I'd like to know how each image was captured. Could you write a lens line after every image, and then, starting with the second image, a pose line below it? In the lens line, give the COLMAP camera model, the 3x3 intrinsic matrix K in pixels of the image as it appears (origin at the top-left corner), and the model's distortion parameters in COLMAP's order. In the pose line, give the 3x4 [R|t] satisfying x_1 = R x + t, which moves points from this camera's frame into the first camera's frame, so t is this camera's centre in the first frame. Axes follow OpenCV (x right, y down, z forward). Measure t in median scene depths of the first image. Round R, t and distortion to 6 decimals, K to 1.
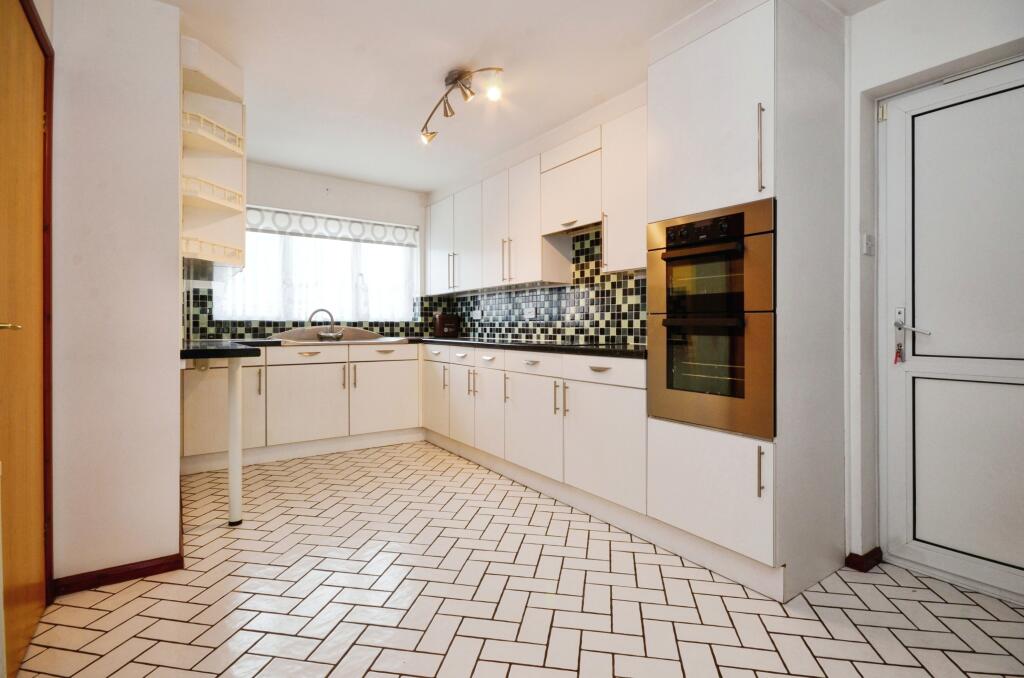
lens RADIAL K [[508.7, 0, 512.7], [0, 508.7, 327.1], [0, 0, 1]] dist [0.000197, -0.000224]
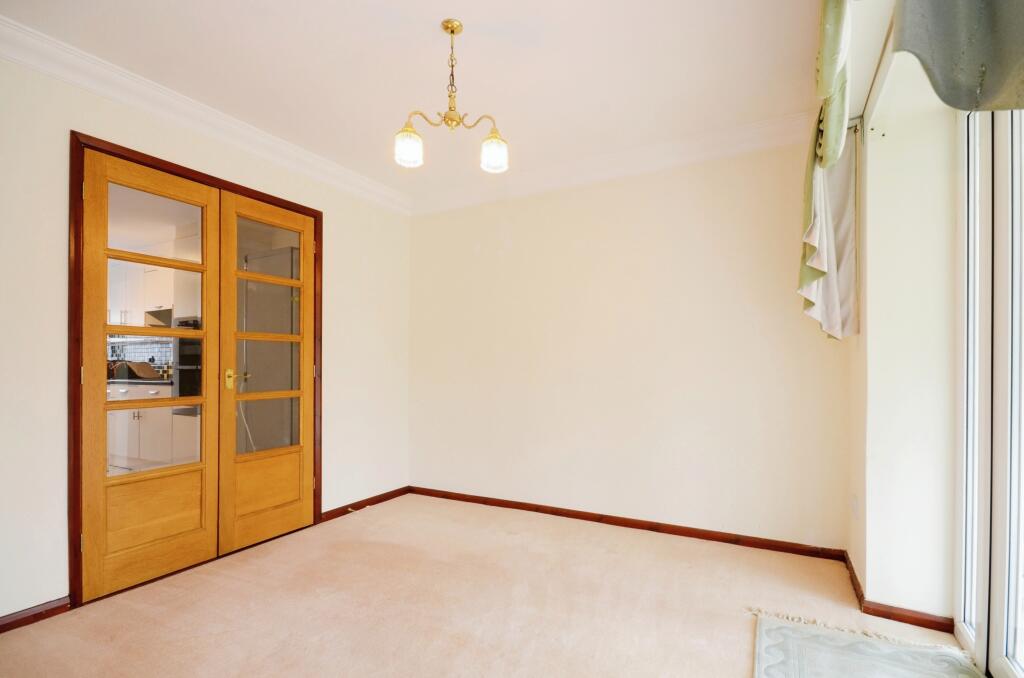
lens RADIAL K [[481.4, 0, 512.6], [0, 481.4, 368.2], [0, 0, 1]] dist [0.000500, 0.000075]
pose [[0.894754, -0.000420, 0.446560, 0.346308], [-0.002221, 0.999983, 0.005391, -0.011862], [-0.446554, -0.005816, 0.894738, -0.721983]]
